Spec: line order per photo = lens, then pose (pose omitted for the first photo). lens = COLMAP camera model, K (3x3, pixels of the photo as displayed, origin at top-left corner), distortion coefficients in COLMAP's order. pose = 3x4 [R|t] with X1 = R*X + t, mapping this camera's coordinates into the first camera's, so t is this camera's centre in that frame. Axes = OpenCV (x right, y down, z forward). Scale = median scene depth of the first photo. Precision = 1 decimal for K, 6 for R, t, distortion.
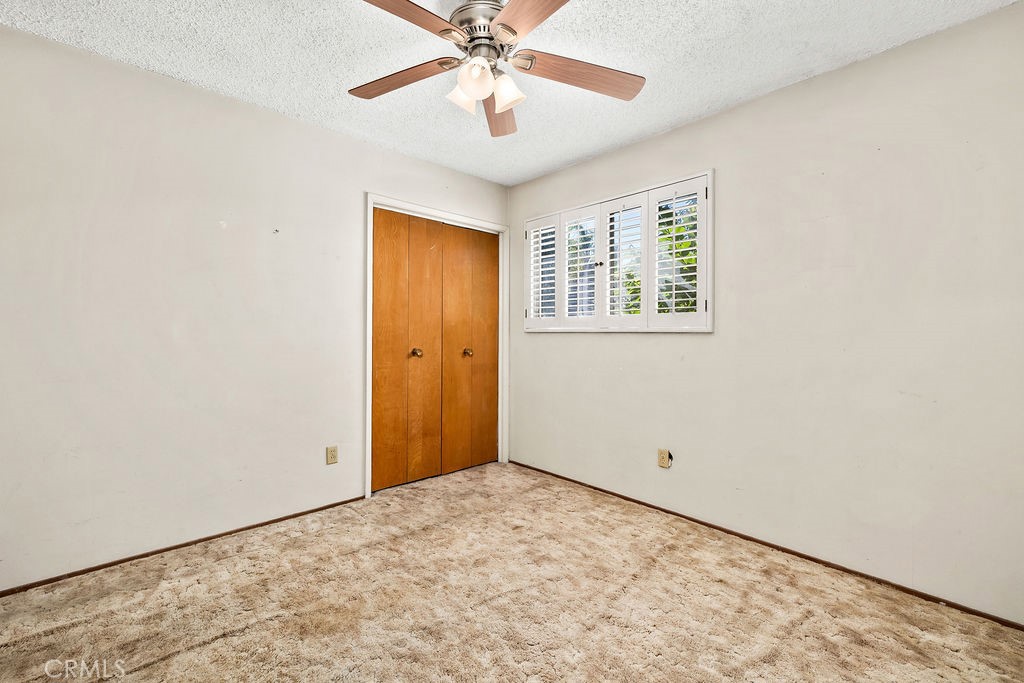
lens RADIAL K [[445.7, 0, 511.6], [0, 445.7, 324.5], [0, 0, 1]] dist [0.001077, -0.000002]
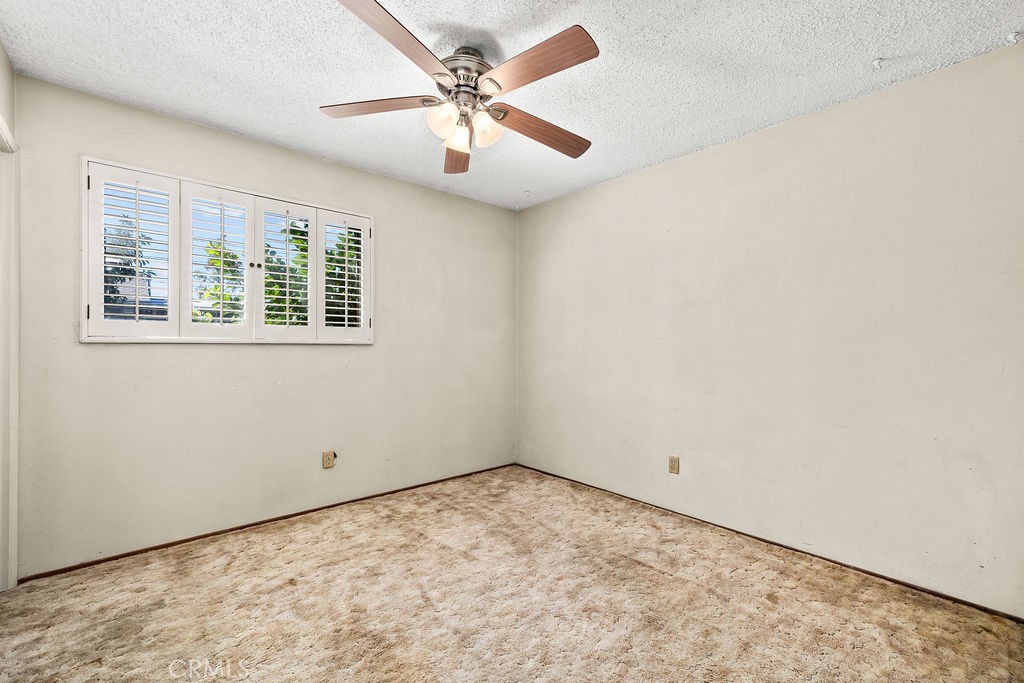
lens RADIAL K [[428.4, 0, 514.6], [0, 428.4, 337.4], [0, 0, 1]] dist [-0.001305, -0.000254]
pose [[0.008253, 0.018769, 0.999790, -0.768929], [-0.017420, 0.999675, -0.018623, 0.014206], [-0.999814, -0.017263, 0.008577, 0.586750]]
